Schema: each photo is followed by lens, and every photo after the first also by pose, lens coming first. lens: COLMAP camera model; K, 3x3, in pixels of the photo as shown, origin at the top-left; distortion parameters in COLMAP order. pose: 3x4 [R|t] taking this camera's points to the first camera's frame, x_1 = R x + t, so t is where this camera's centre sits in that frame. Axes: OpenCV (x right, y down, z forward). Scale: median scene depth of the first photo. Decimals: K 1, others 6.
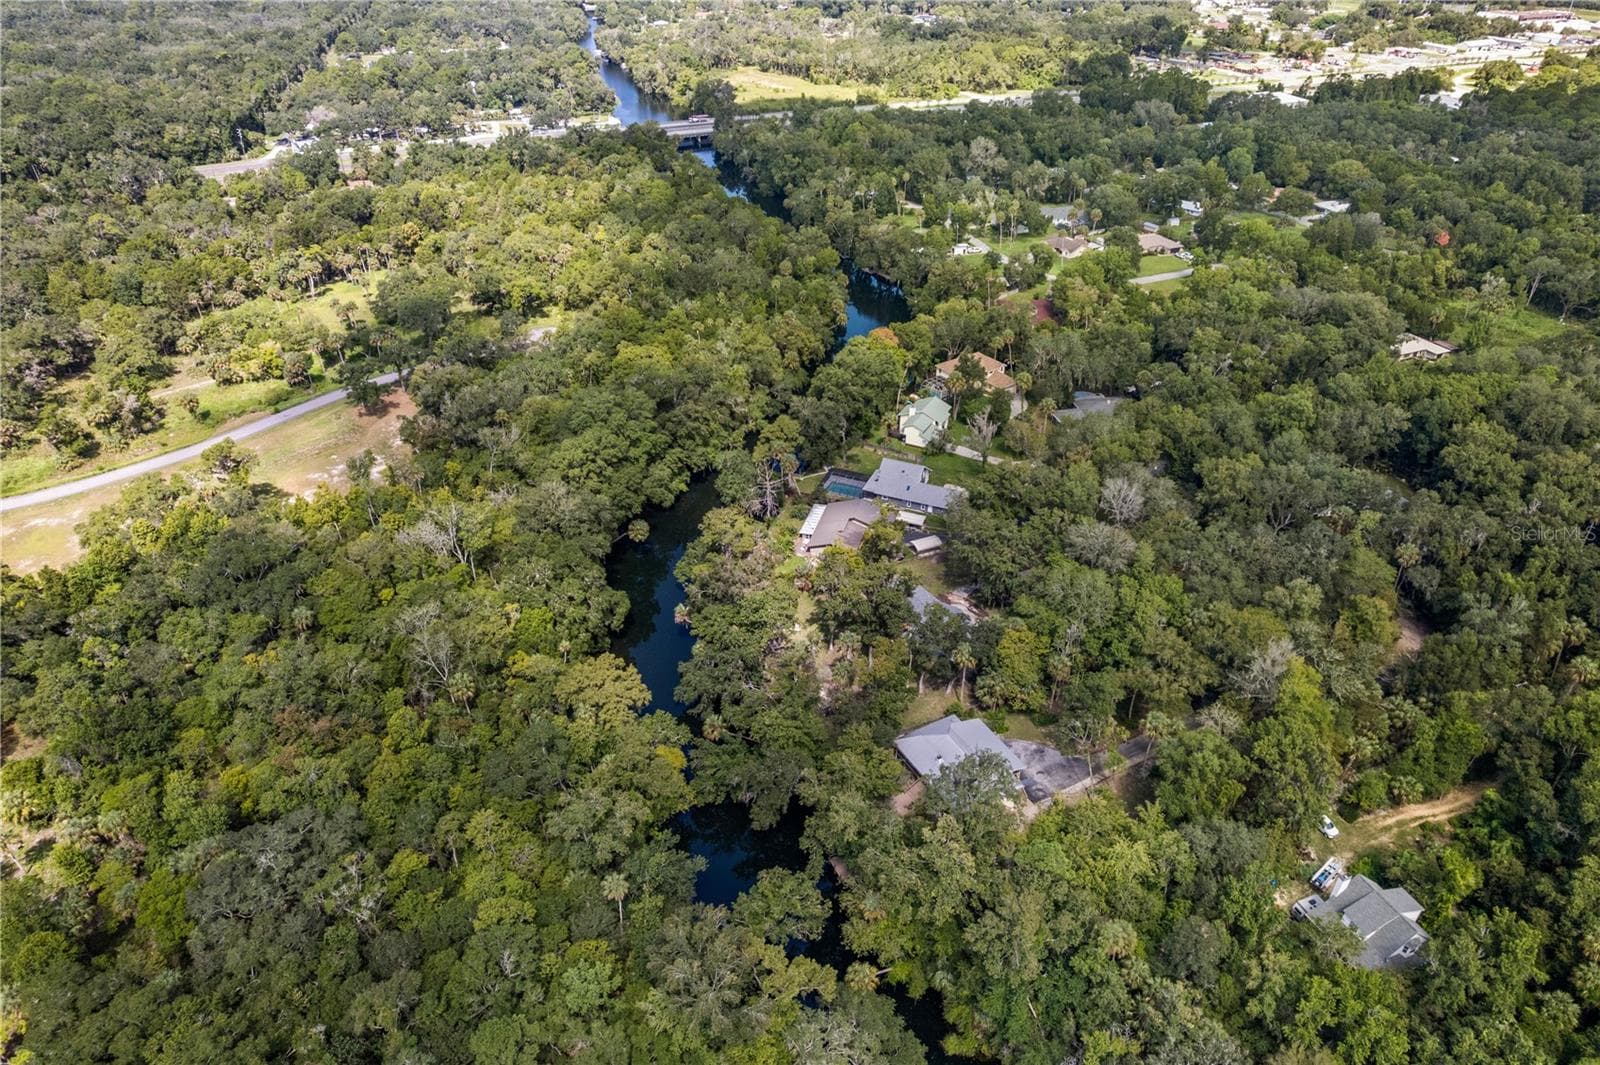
lens RADIAL K [[1031.9, 0, 800.0], [0, 1031.9, 532.5], [0, 0, 1]] dist [-0.089236, 0.084385]
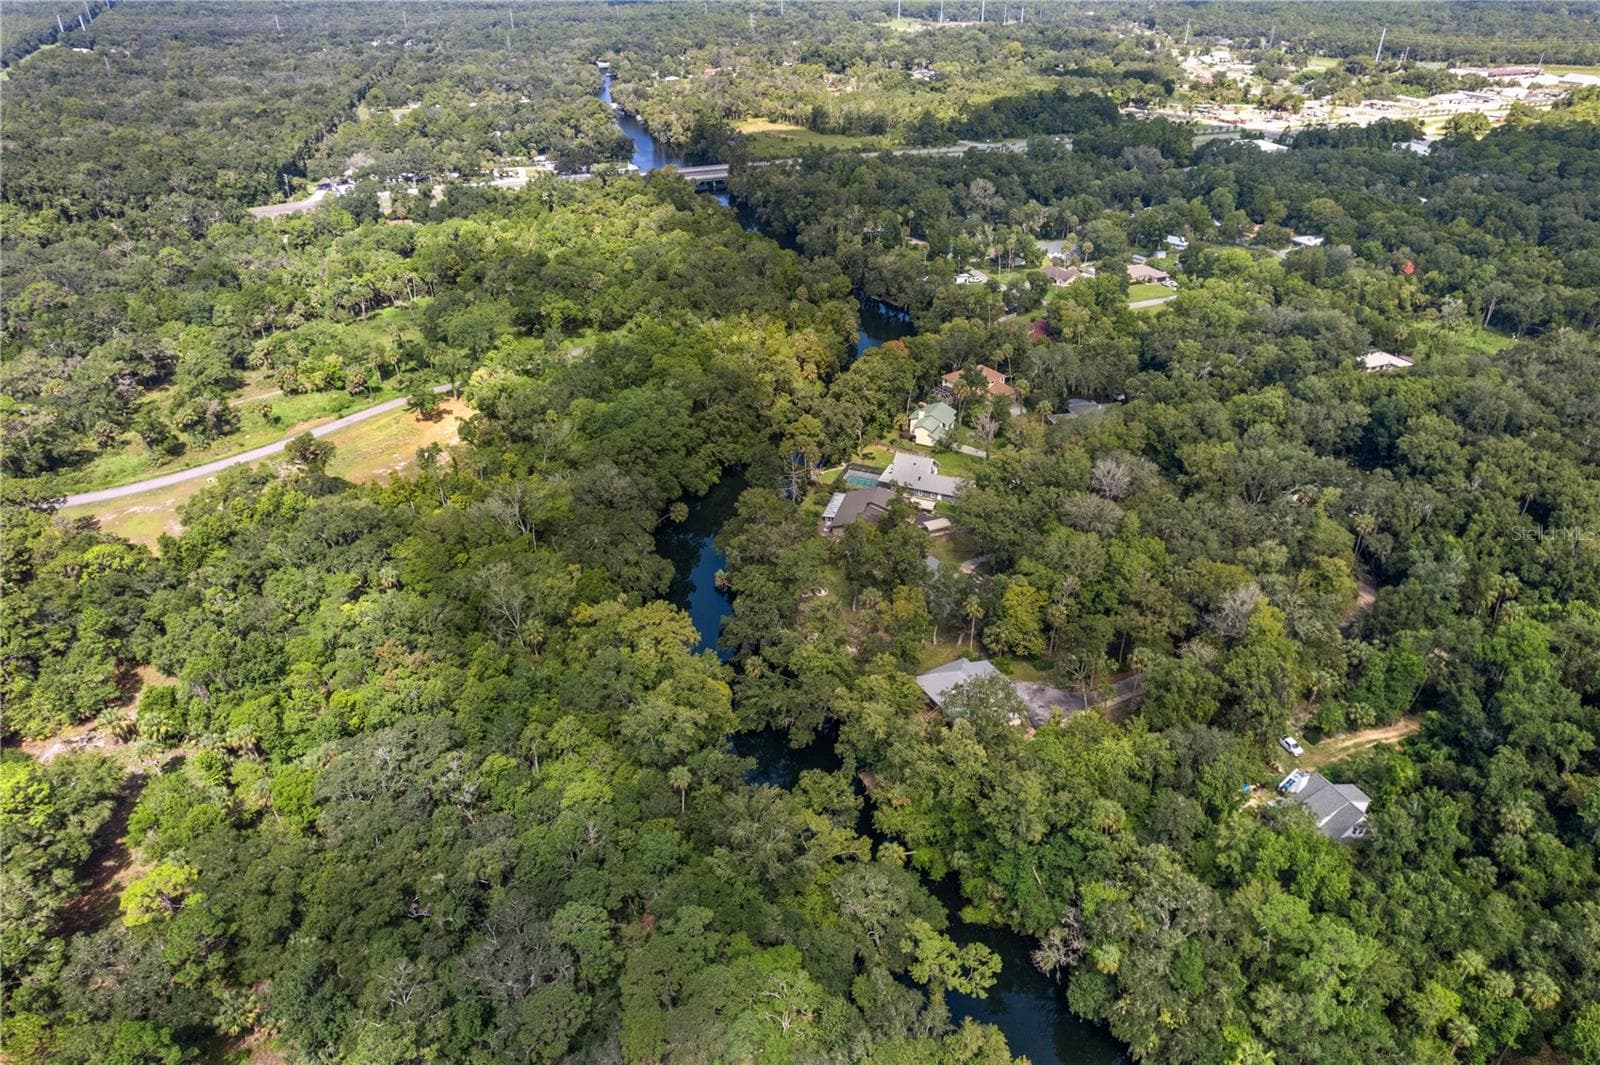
lens RADIAL K [[1031.9, 0, 800.0], [0, 1031.9, 532.5], [0, 0, 1]] dist [-0.089236, 0.084385]
pose [[0.999996, -0.002641, -0.000308, -0.022721], [0.002623, 0.998791, -0.049092, 0.067466], [0.000437, 0.049091, 0.998794, -0.101801]]
